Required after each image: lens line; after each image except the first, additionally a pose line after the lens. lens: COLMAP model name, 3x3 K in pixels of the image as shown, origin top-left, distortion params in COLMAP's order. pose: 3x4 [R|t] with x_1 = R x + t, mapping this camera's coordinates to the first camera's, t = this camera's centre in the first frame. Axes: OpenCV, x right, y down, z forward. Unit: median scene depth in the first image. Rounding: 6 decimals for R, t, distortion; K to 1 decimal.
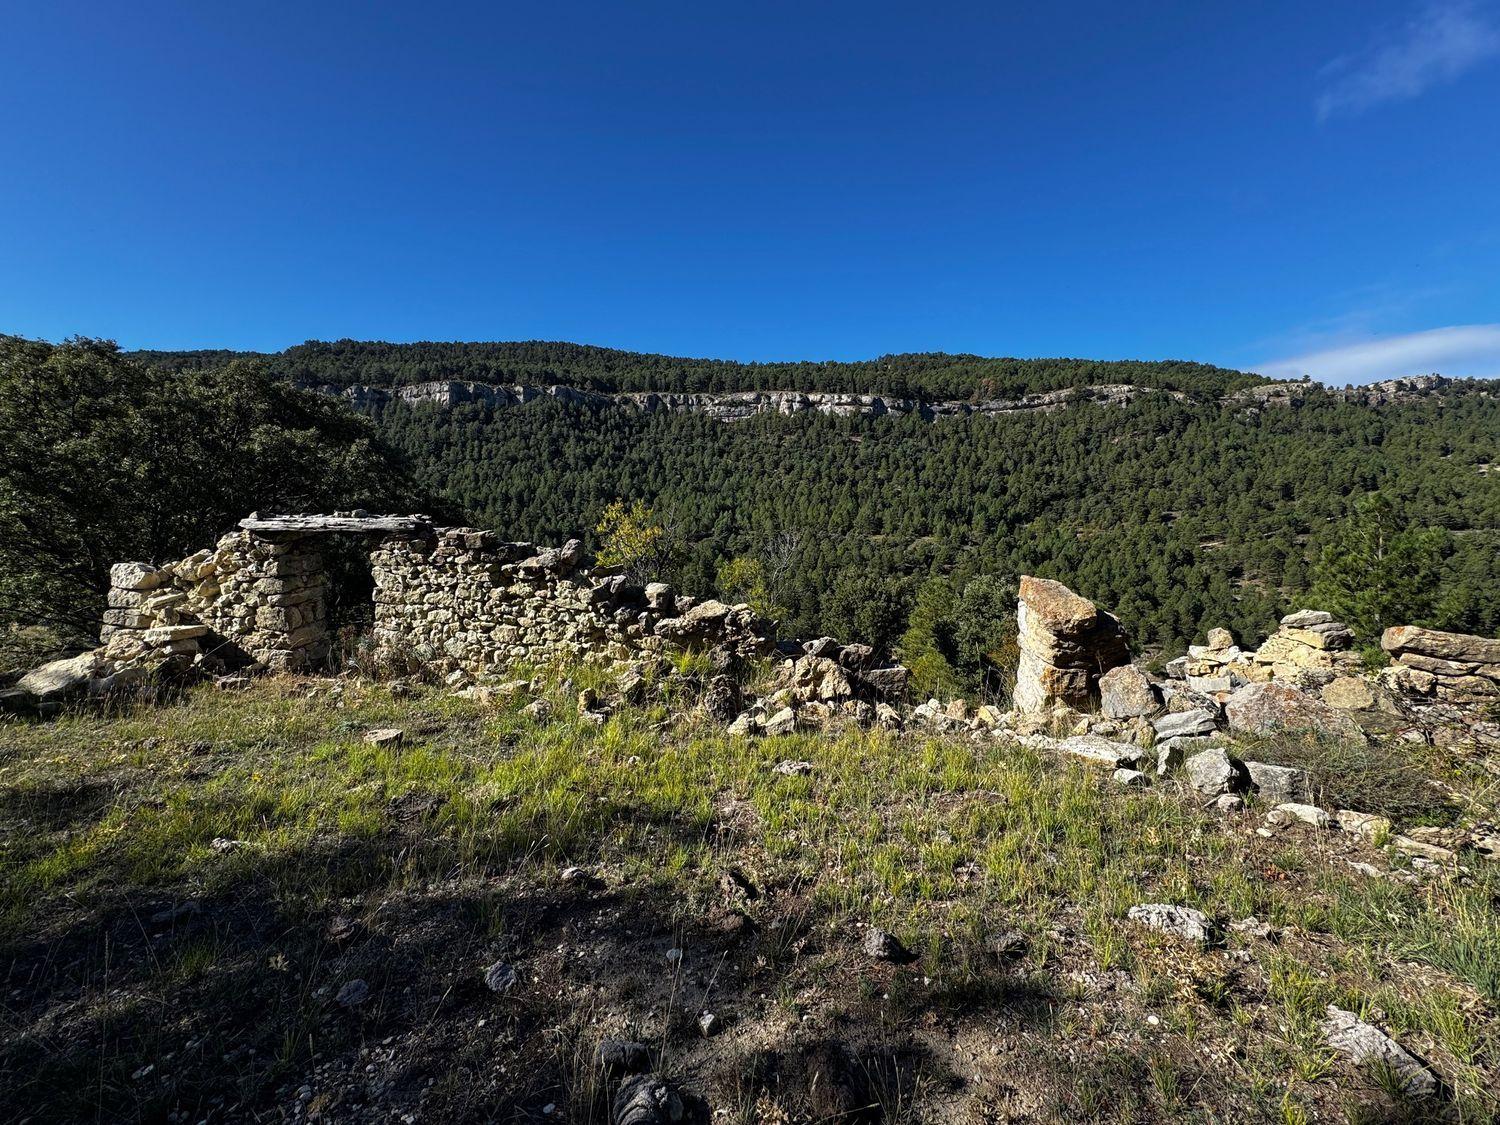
lens RADIAL K [[601.2, 0, 750.0], [0, 601.2, 562.5], [0, 0, 1]] dist [0.000951, -0.000428]
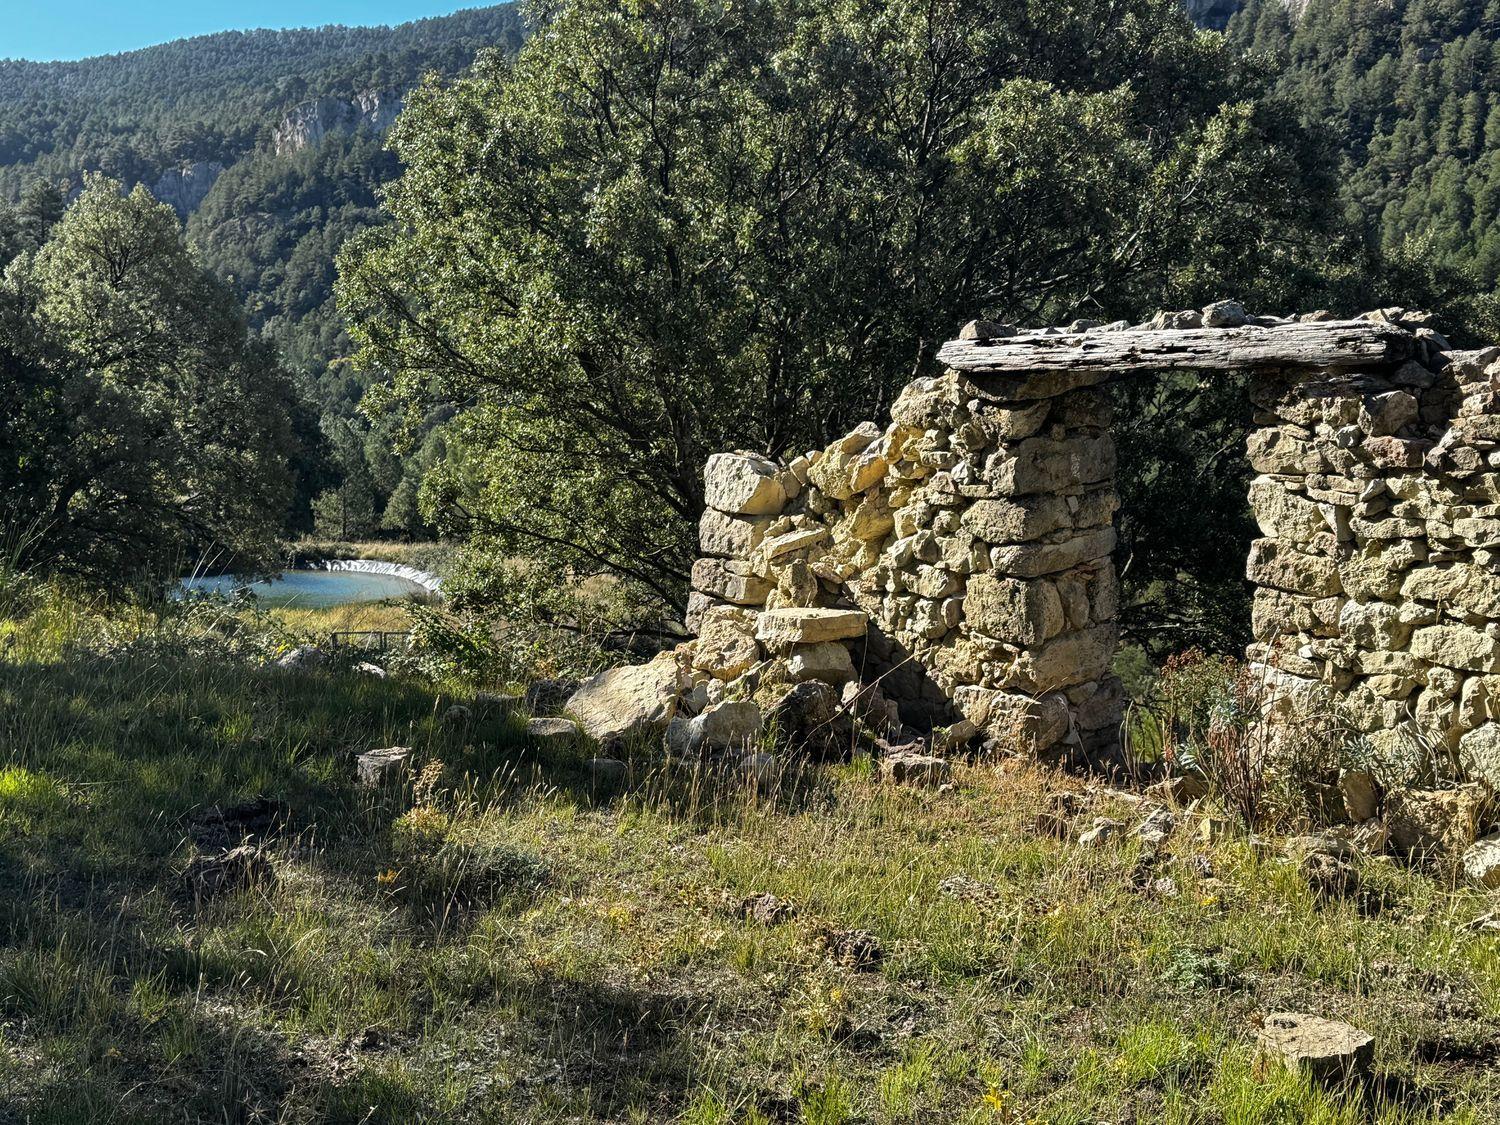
lens RADIAL K [[1026.7, 0, 750.0], [0, 1026.7, 562.5], [0, 0, 1]] dist [0.041380, -0.003219]
pose [[0.723629, 0.092779, -0.683925, -0.469207], [-0.023202, 0.993634, 0.110245, -0.002428], [0.689799, -0.063908, 0.721175, 0.431235]]
